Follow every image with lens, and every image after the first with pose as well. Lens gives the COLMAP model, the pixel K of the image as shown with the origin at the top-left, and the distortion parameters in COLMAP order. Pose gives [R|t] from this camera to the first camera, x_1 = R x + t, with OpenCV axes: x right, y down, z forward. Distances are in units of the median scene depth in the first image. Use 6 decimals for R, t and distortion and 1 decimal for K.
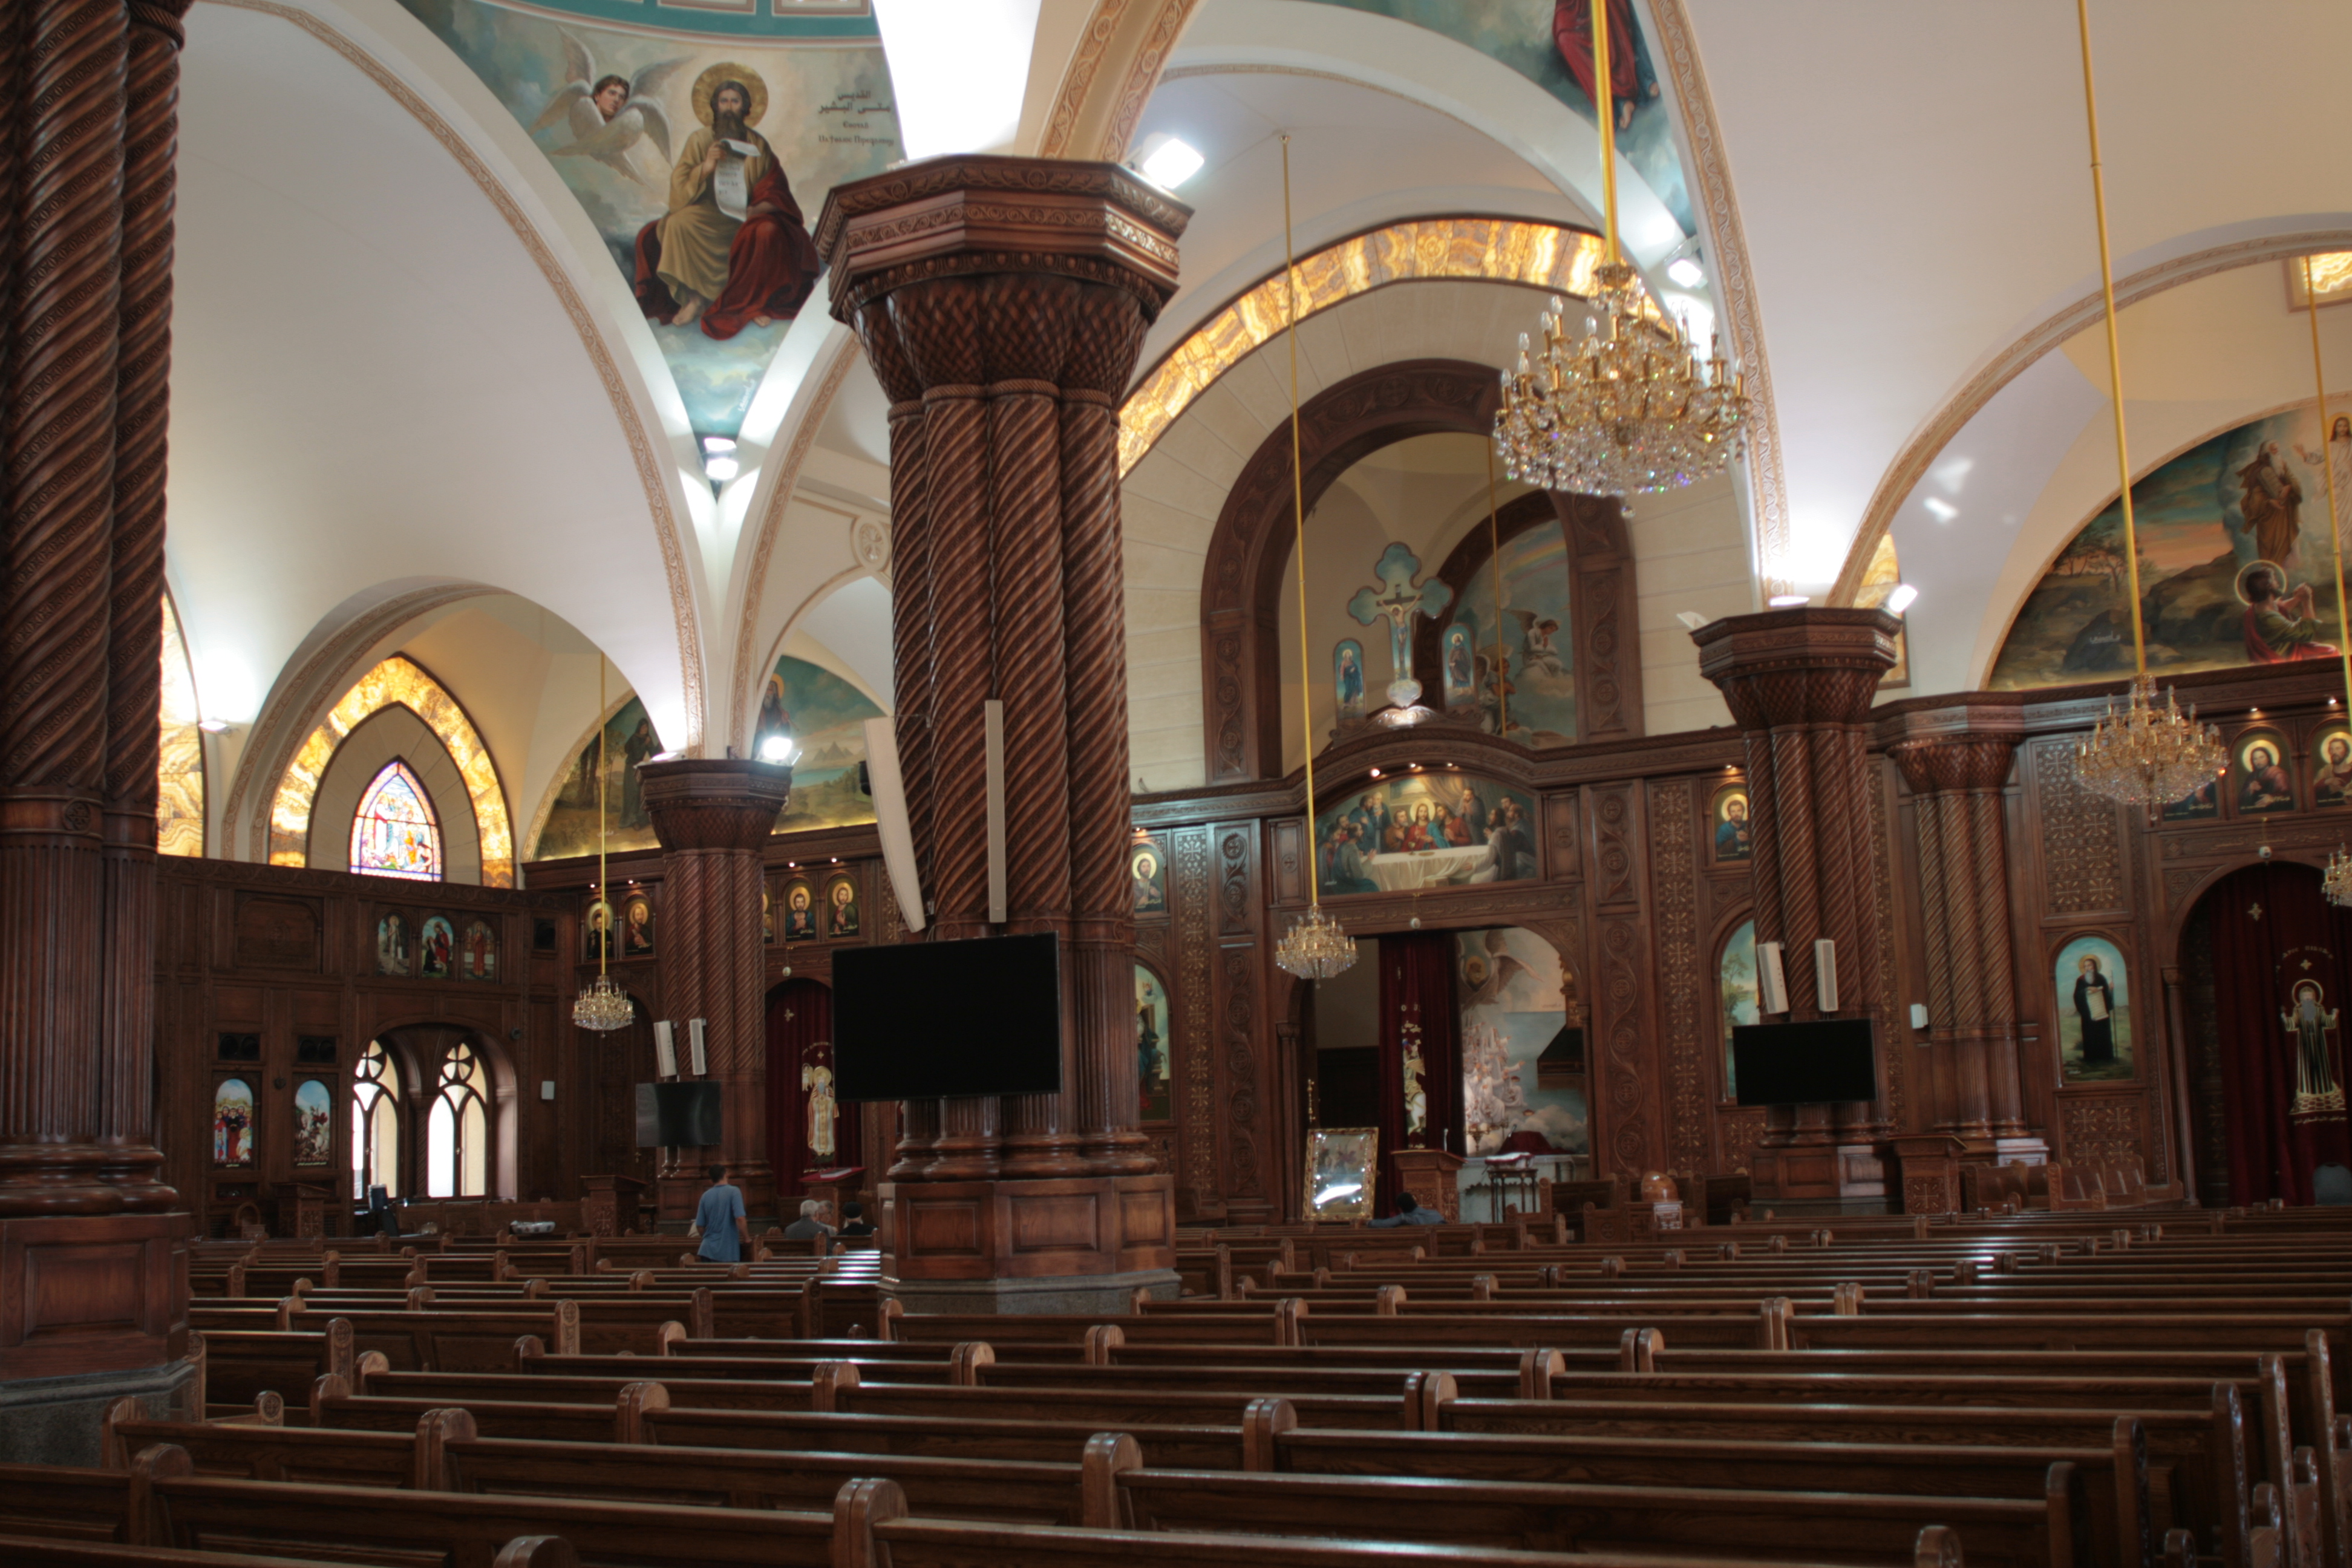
lens RADIAL K [[2596.7, 0, 1207.2], [0, 2596.7, 740.4], [0, 0, 1]] dist [-0.054144, 0.000000]
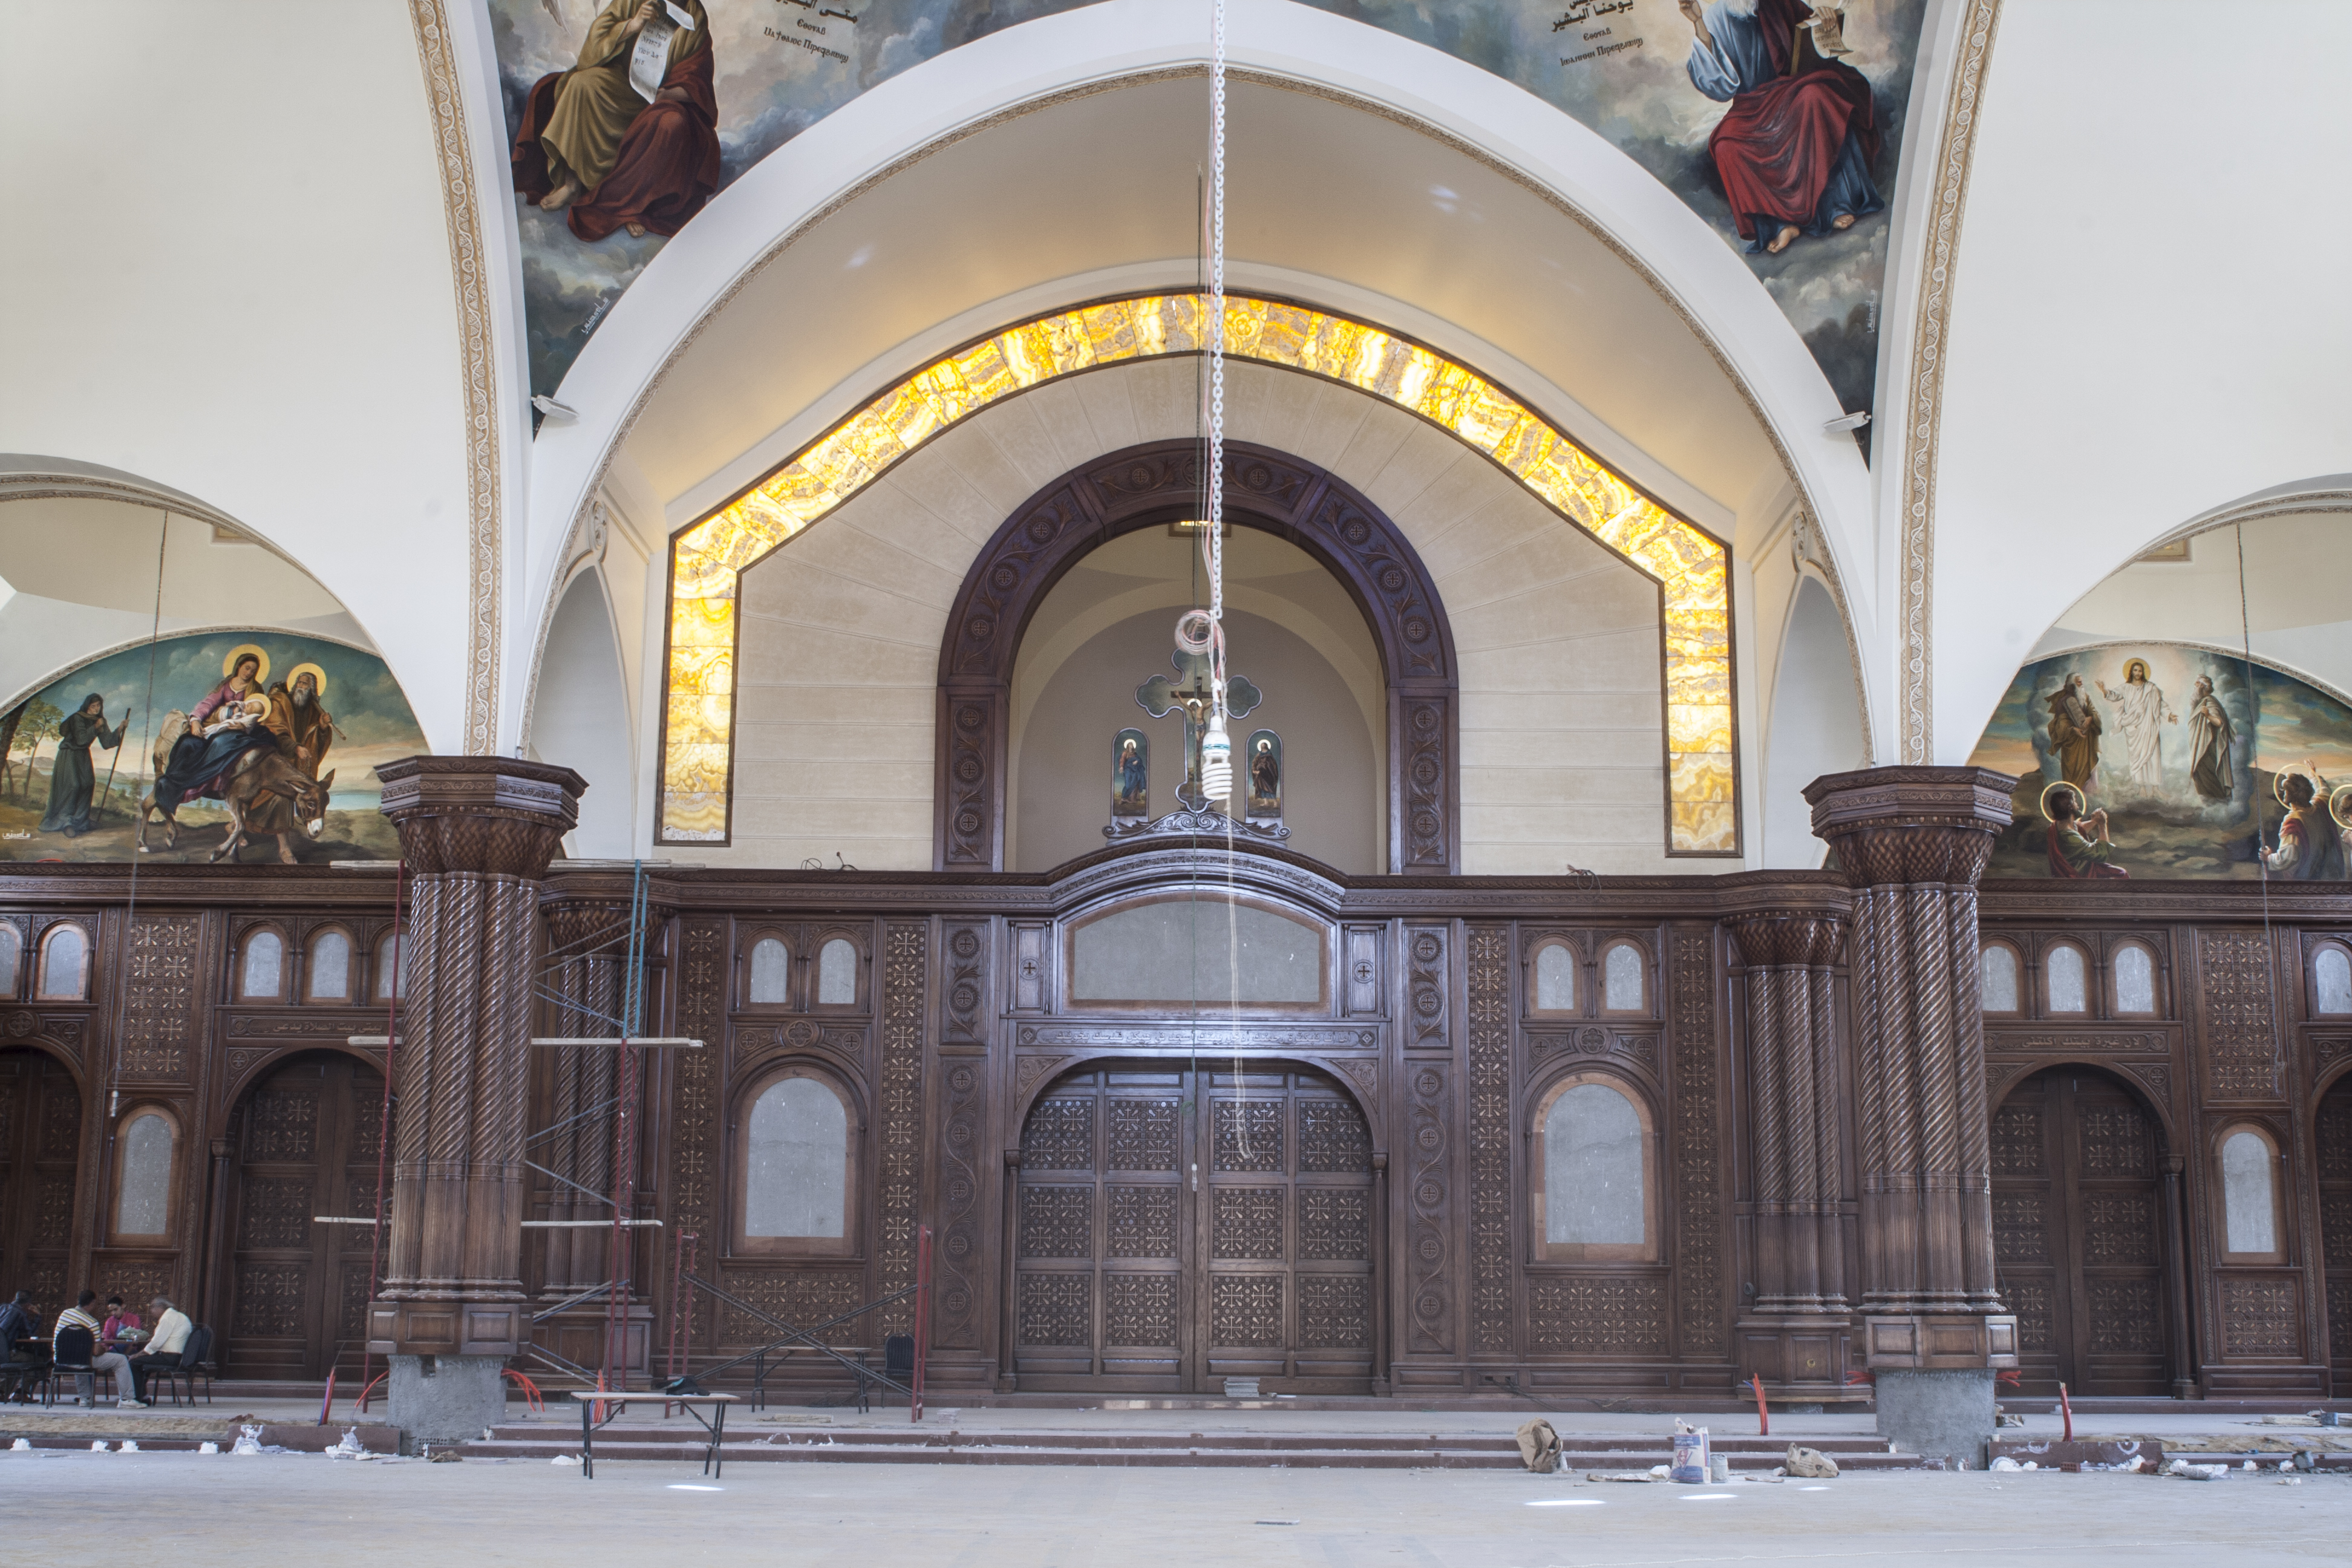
lens RADIAL K [[2596.7, 0, 1195.7], [0, 2596.7, 758.5], [0, 0, 1]] dist [-0.054144, 0.000000]
pose [[0.861099, 0.142035, 0.488195, -0.390931], [-0.114462, 0.989694, -0.086048, 0.049628], [-0.495386, 0.018216, 0.868482, 0.220924]]
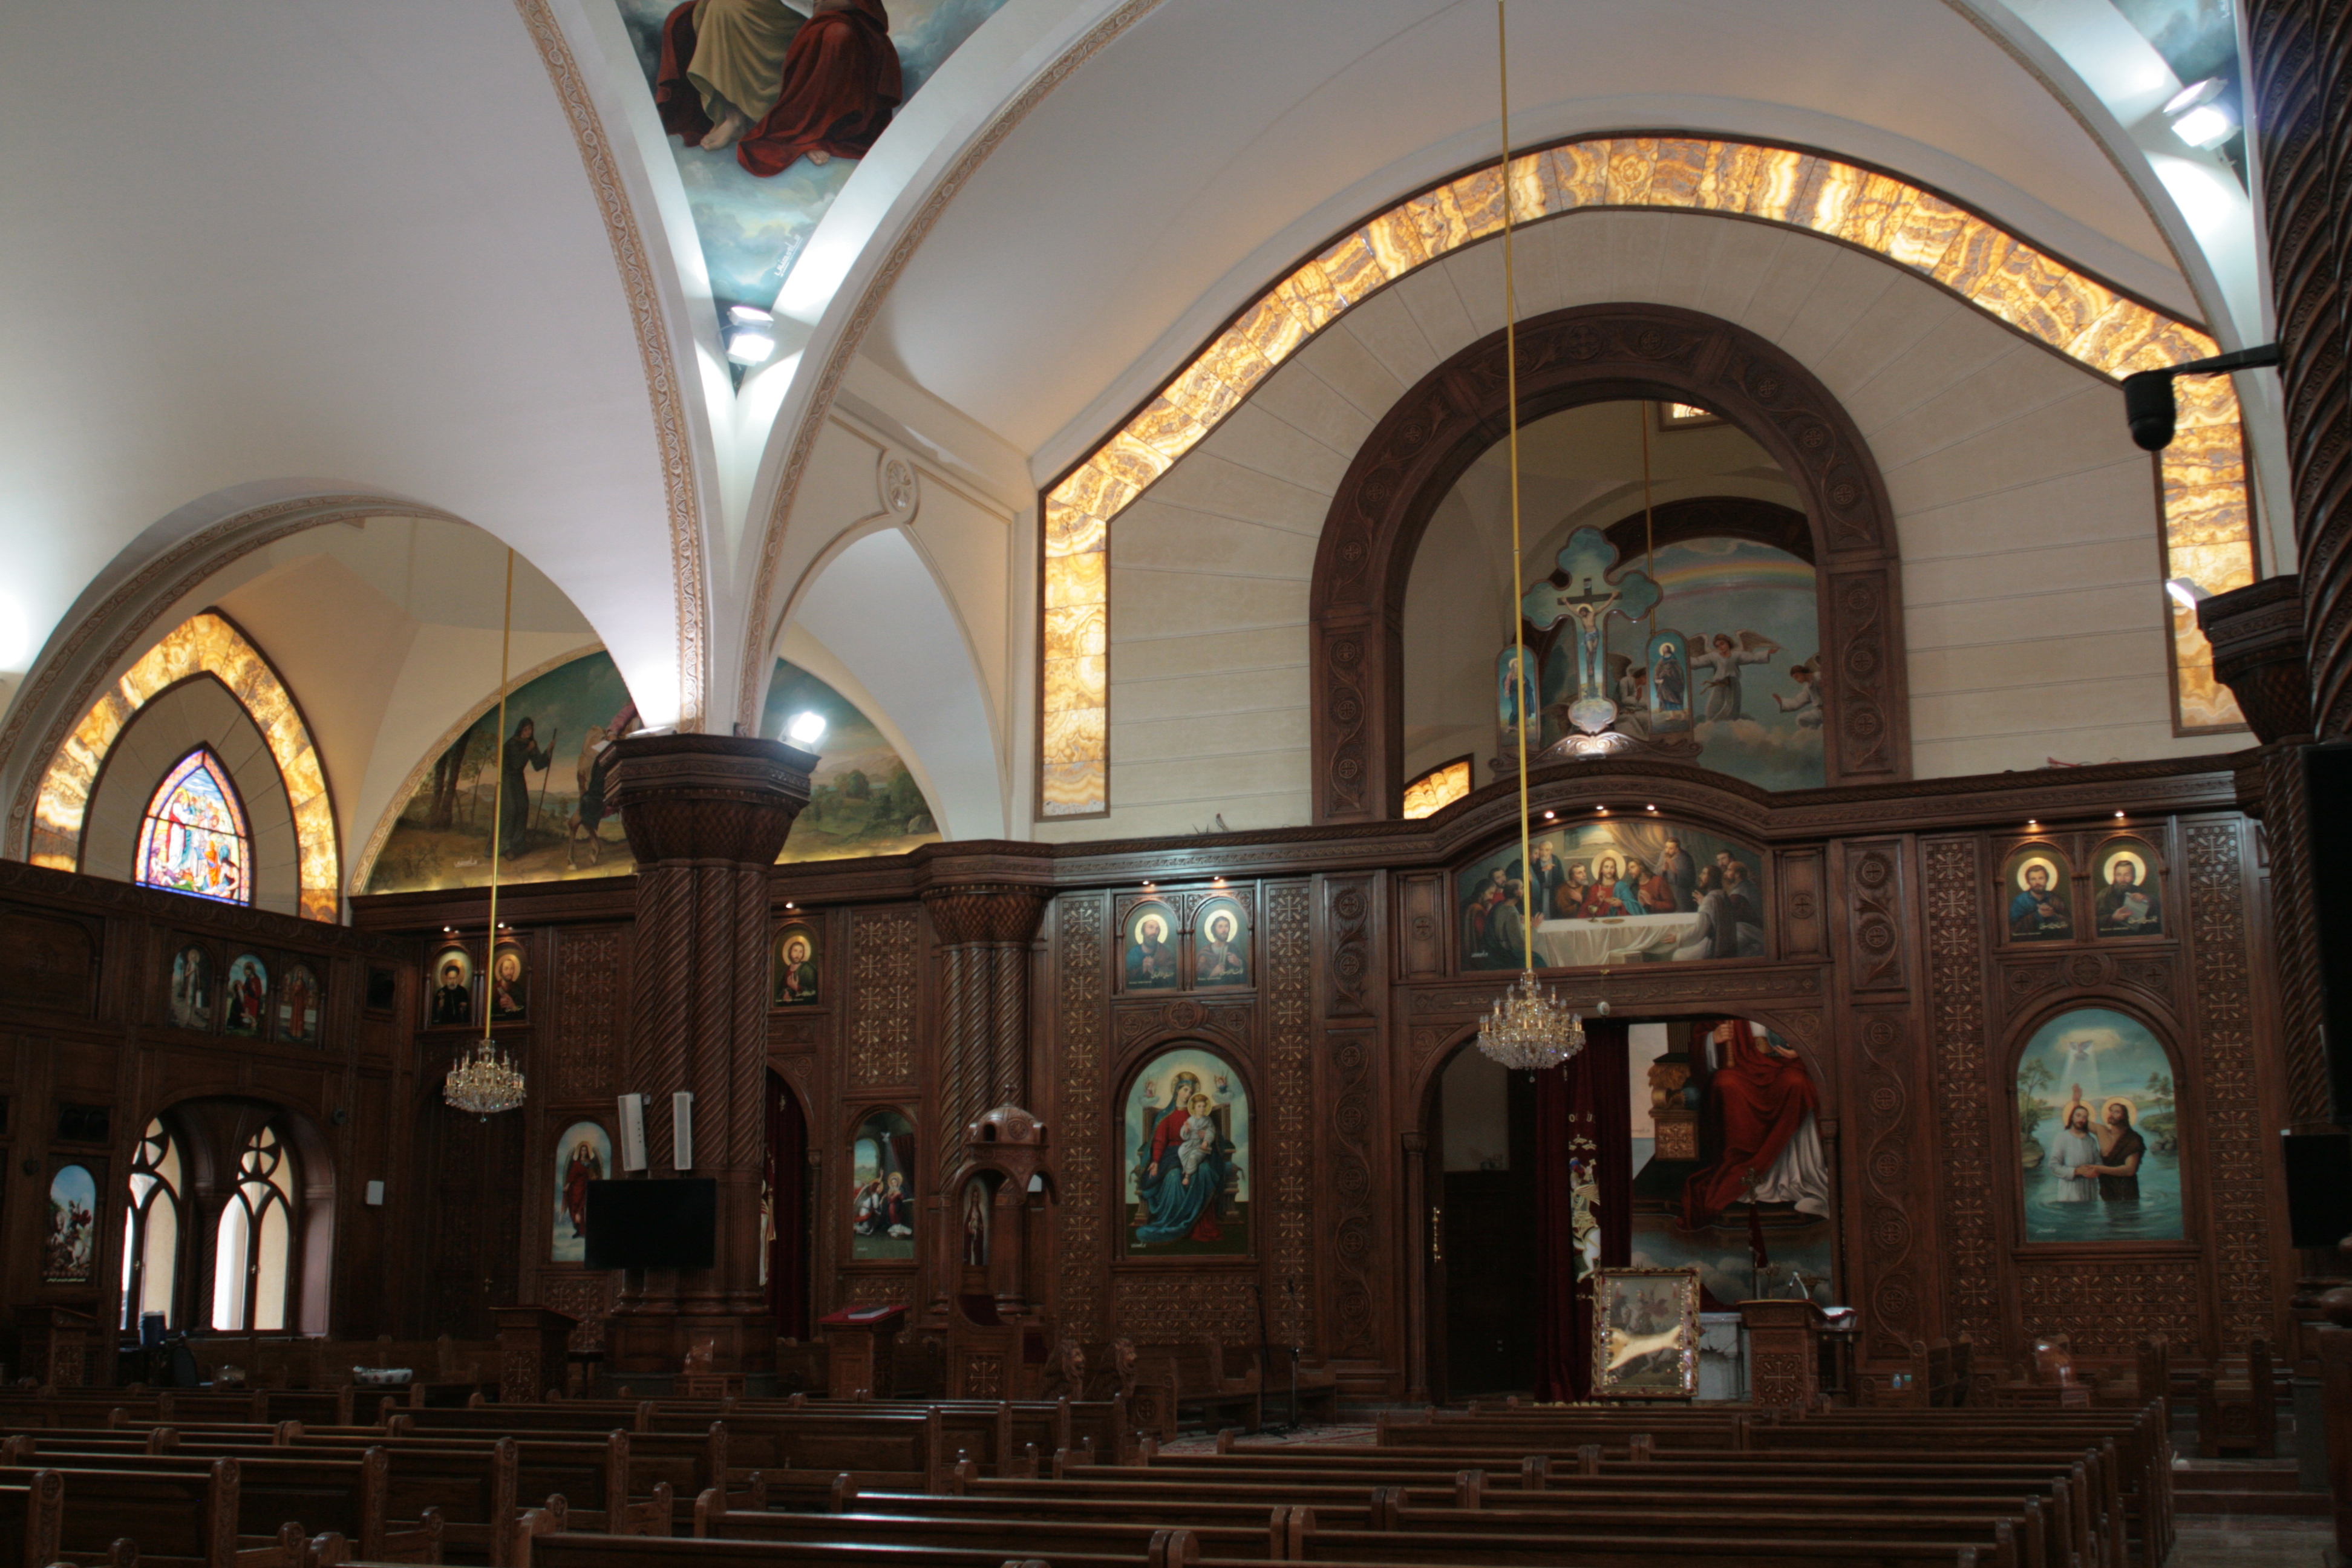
lens RADIAL K [[2596.7, 0, 1260.8], [0, 2596.7, 760.1], [0, 0, 1]] dist [-0.054144, 0.000000]
pose [[0.986777, 0.057679, 0.151475, -0.149169], [-0.049880, 0.997251, -0.054800, 0.045616], [-0.154219, 0.046519, 0.986941, 0.254569]]
